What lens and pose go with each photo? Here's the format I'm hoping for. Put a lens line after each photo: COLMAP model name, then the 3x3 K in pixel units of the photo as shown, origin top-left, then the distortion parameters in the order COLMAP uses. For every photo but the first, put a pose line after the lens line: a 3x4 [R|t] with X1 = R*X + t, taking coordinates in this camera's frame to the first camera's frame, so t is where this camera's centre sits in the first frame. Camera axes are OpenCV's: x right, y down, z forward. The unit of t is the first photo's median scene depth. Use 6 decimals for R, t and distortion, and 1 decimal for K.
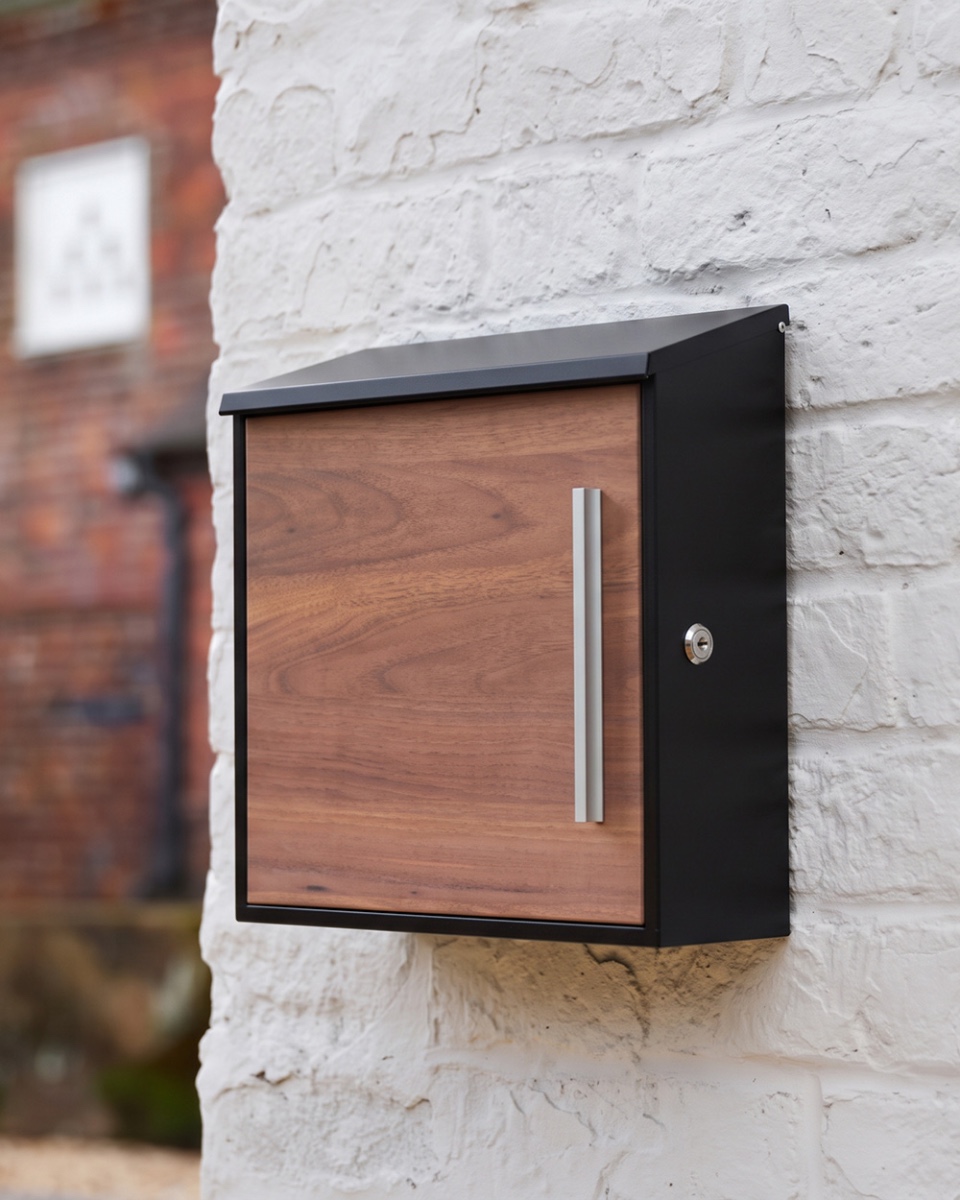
lens RADIAL K [[4677.7, 0, 473.0], [0, 4677.7, 593.3], [0, 0, 1]] dist [0.254706, 0.000000]
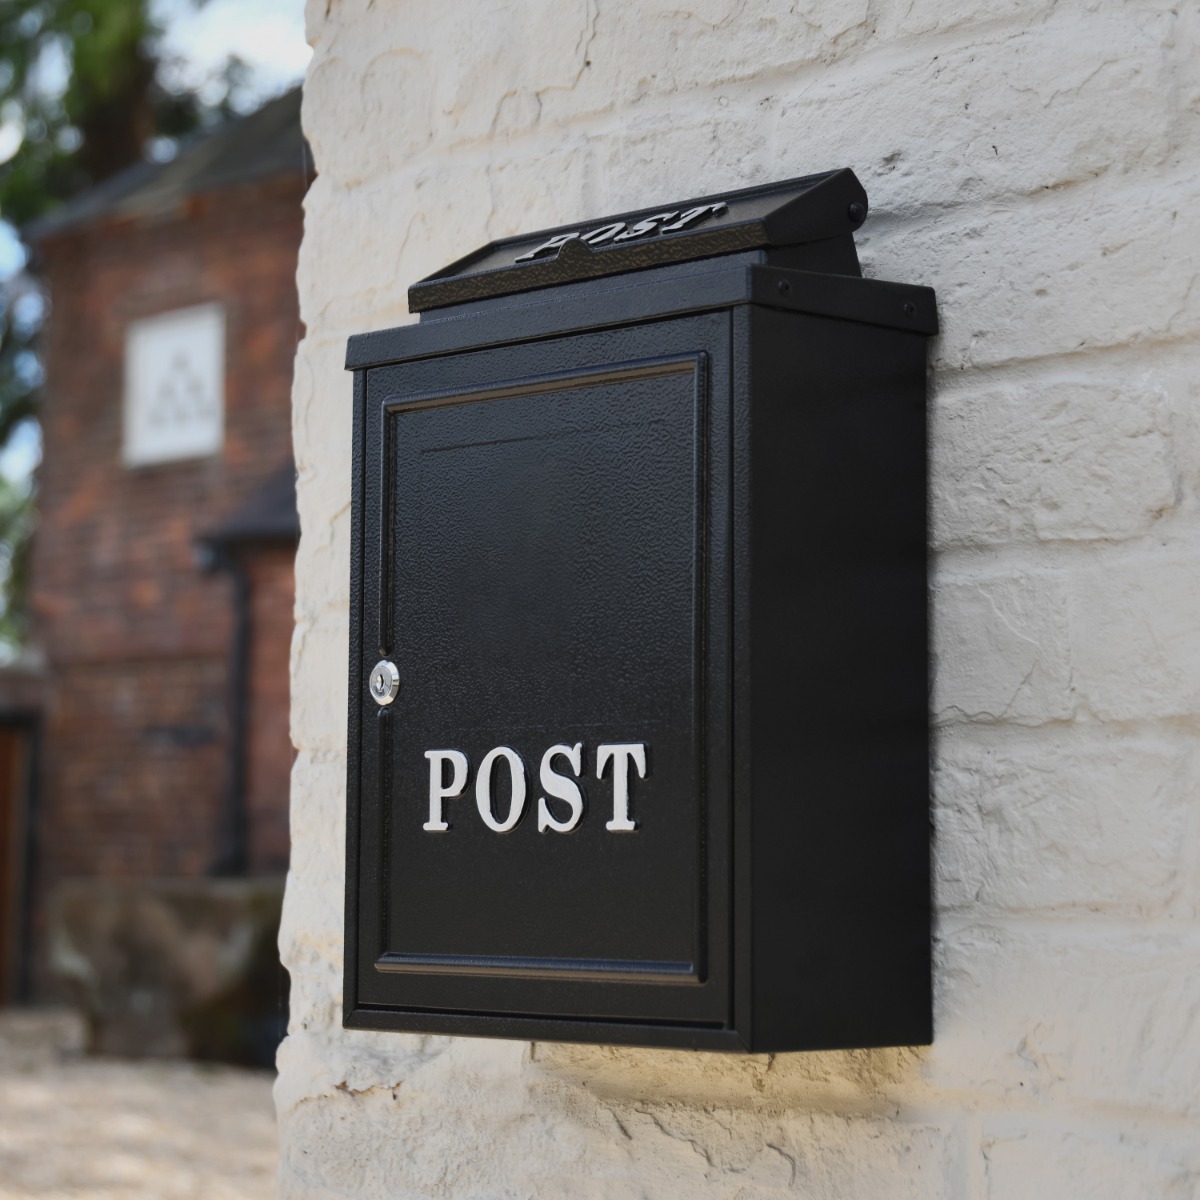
lens RADIAL K [[3467.9, 0, 554.5], [0, 3467.9, 640.3], [0, 0, 1]] dist [0.183338, 0.000000]
pose [[0.999549, 0.011258, 0.027840, -0.026083], [-0.011150, 0.999930, -0.004063, 0.016445], [-0.027883, 0.003750, 0.999604, 0.333834]]
